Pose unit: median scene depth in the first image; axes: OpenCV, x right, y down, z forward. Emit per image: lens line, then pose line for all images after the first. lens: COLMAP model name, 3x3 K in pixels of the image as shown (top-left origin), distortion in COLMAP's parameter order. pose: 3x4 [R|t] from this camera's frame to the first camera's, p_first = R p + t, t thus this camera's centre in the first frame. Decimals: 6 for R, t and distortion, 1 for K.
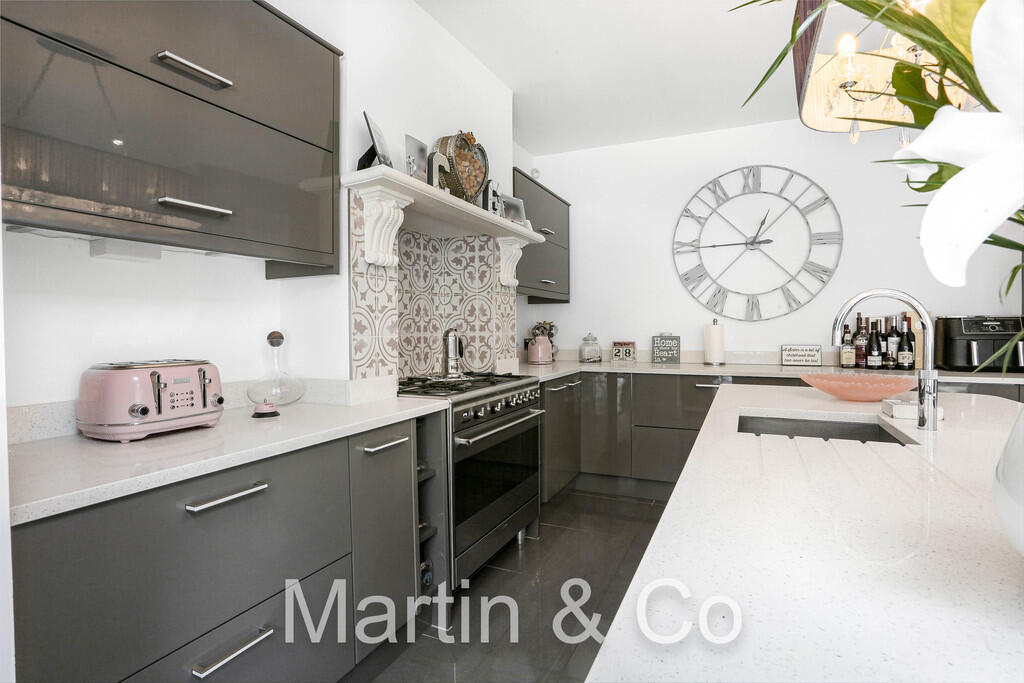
lens RADIAL K [[495.4, 0, 514.5], [0, 495.4, 334.4], [0, 0, 1]] dist [-0.063572, 0.014073]
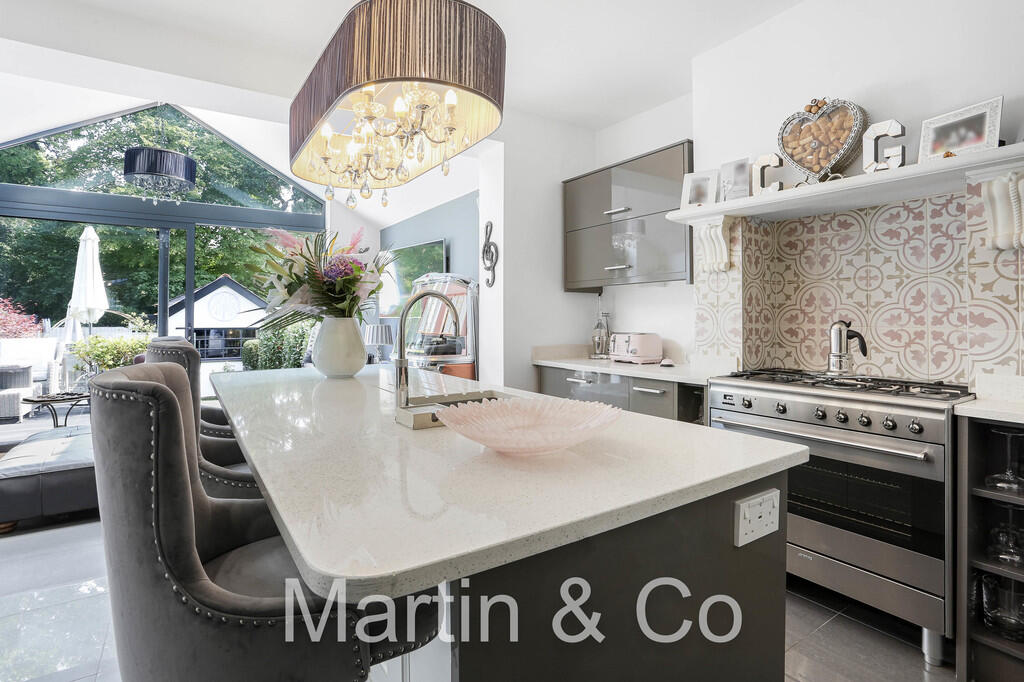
lens RADIAL K [[495.4, 0, 523.8], [0, 495.4, 309.5], [0, 0, 1]] dist [-0.063572, 0.014073]
pose [[-0.491049, -0.007860, -0.871096, 0.659666], [-0.011034, 0.999935, -0.002802, -0.016834], [0.871062, 0.008236, -0.491104, 0.692435]]
